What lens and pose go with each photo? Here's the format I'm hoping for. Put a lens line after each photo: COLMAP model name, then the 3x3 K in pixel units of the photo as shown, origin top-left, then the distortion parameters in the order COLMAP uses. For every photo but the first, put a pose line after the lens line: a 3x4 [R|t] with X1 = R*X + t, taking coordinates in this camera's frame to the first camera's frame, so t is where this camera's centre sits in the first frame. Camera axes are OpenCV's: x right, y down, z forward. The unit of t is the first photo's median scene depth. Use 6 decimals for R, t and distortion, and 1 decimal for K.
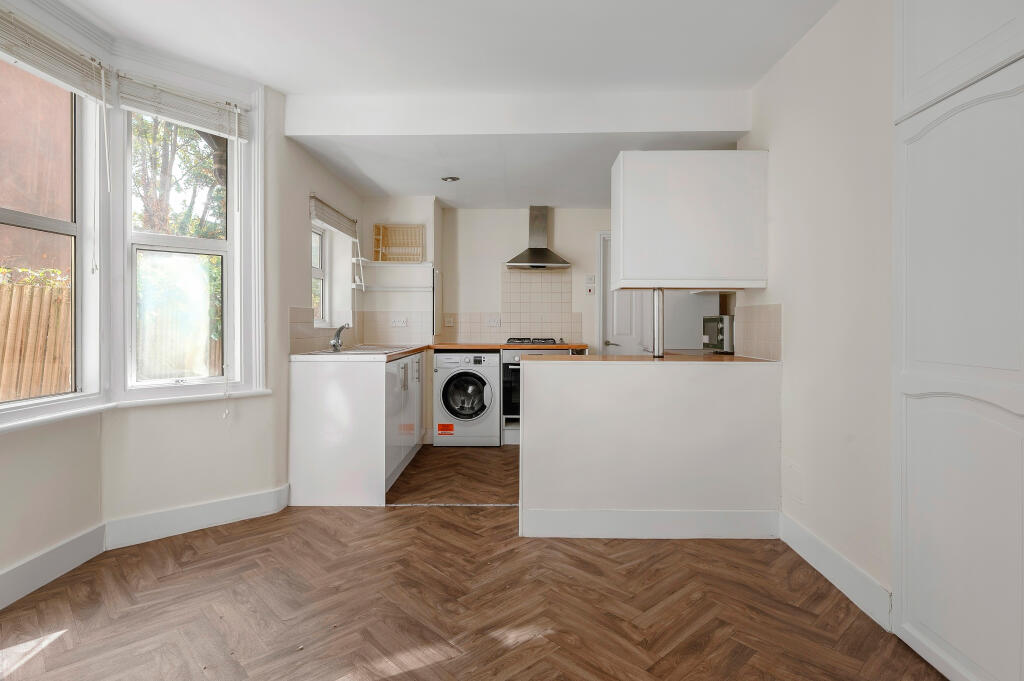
lens RADIAL K [[541.3, 0, 506.9], [0, 541.3, 318.9], [0, 0, 1]] dist [0.000129, 0.000034]
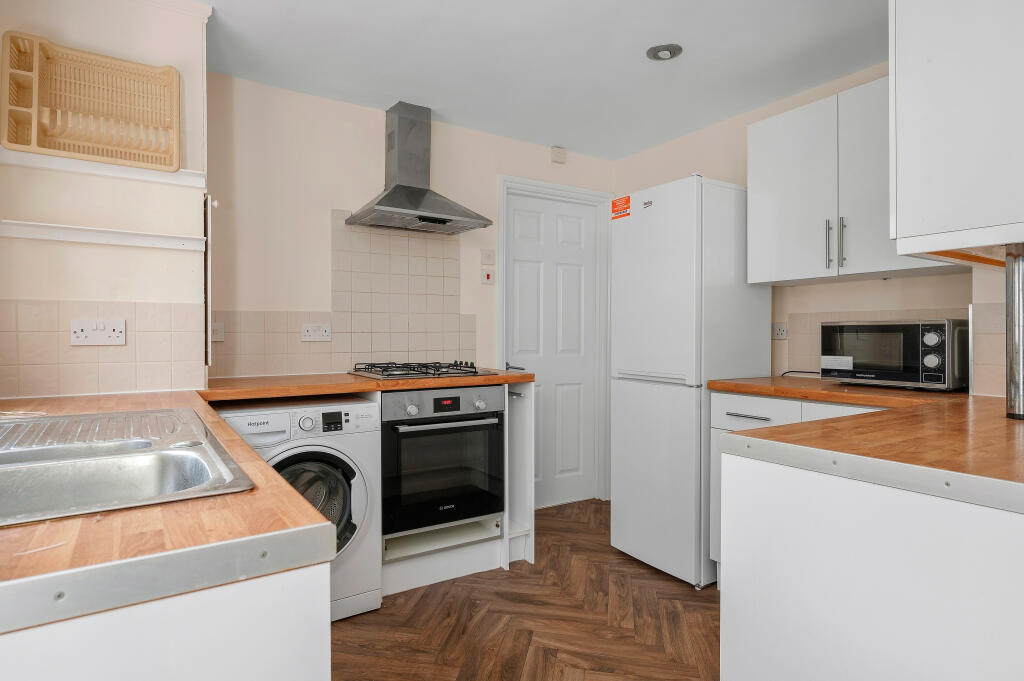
lens RADIAL K [[568.4, 0, 509.6], [0, 568.4, 335.5], [0, 0, 1]] dist [0.001132, -0.000771]
pose [[0.829389, -0.005596, 0.558644, -0.279915], [-0.002896, 0.999893, 0.014316, 0.003124], [-0.558665, -0.013491, 0.829284, 0.819197]]
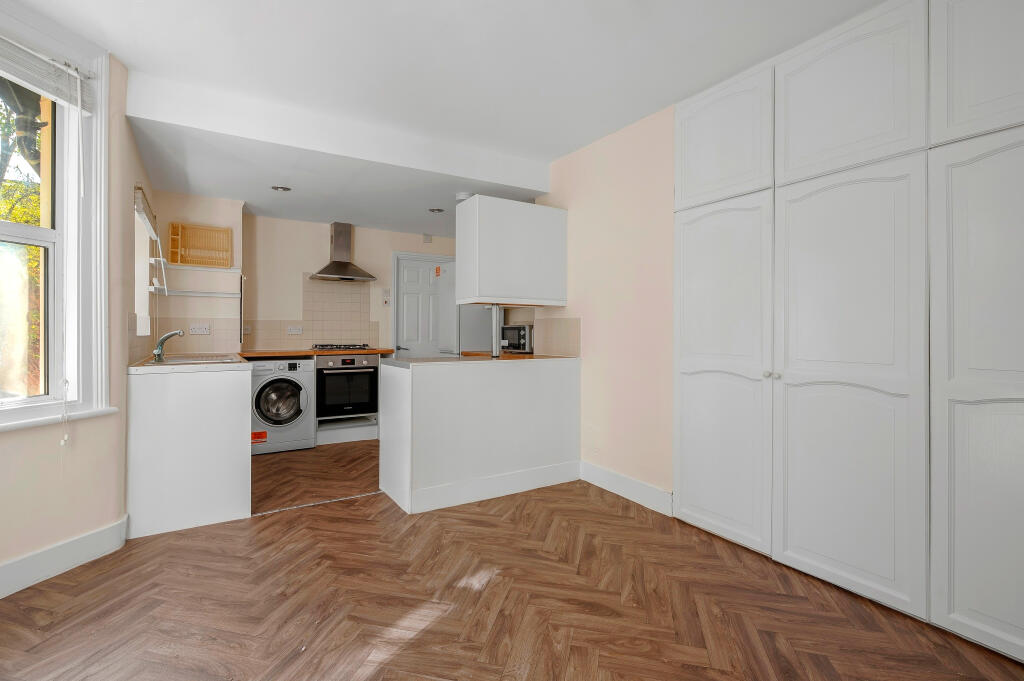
lens RADIAL K [[480.4, 0, 501.4], [0, 480.4, 327.3], [0, 0, 1]] dist [-0.000543, 0.000205]
pose [[0.844026, 0.004499, 0.536284, -0.311357], [-0.004840, 0.999988, -0.000772, 0.000375], [-0.536281, -0.001944, 0.844037, 0.021732]]
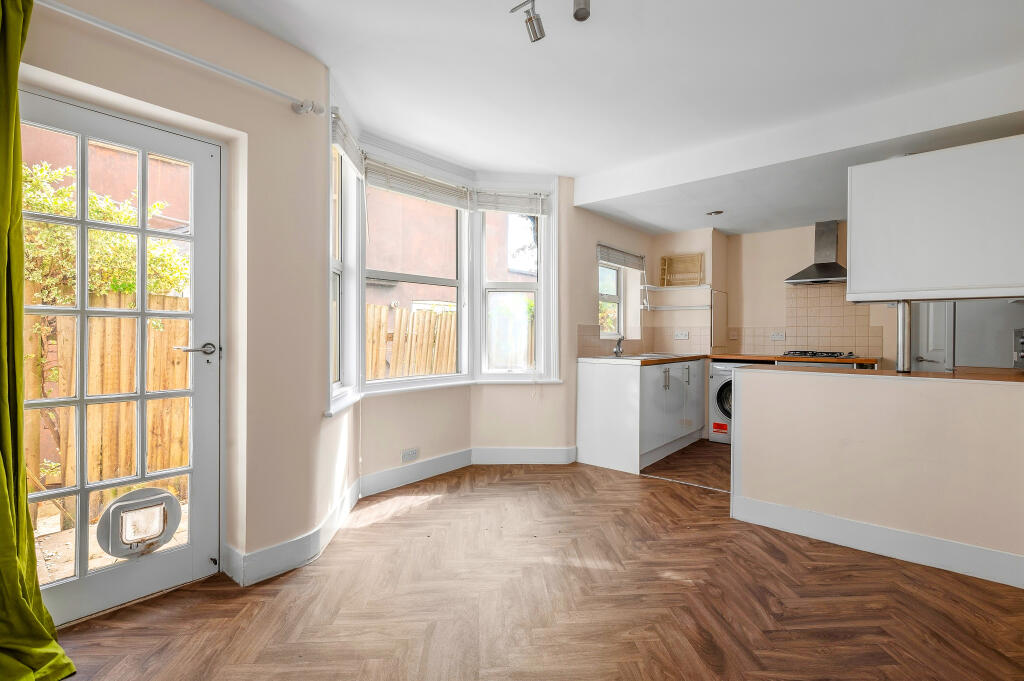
lens RADIAL K [[460.5, 0, 518.1], [0, 460.5, 335.6], [0, 0, 1]] dist [-0.001973, -0.000461]
pose [[0.779436, 0.003318, -0.626473, 0.246686], [0.000286, 0.999984, 0.005651, 0.000922], [0.626482, -0.004584, 0.779423, -0.056789]]
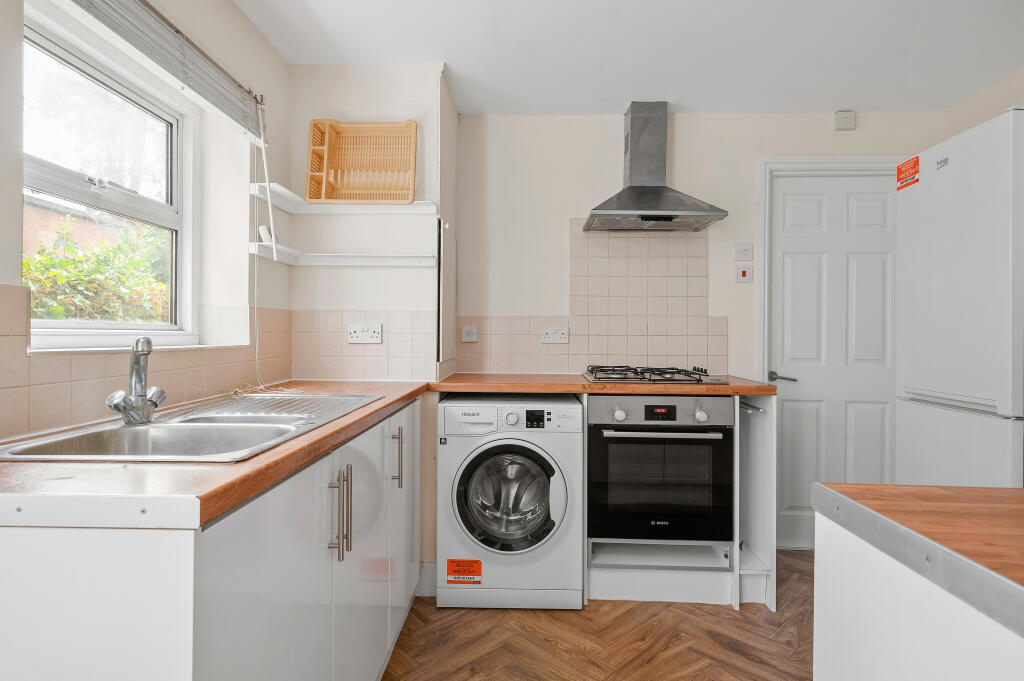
lens RADIAL K [[554.8, 0, 506.0], [0, 554.8, 329.7], [0, 0, 1]] dist [-0.000988, 0.000326]
pose [[0.999827, 0.005580, -0.017770, -0.104901], [-0.005576, 0.999984, 0.000274, 0.003238], [0.017771, -0.000175, 0.999842, 0.796560]]
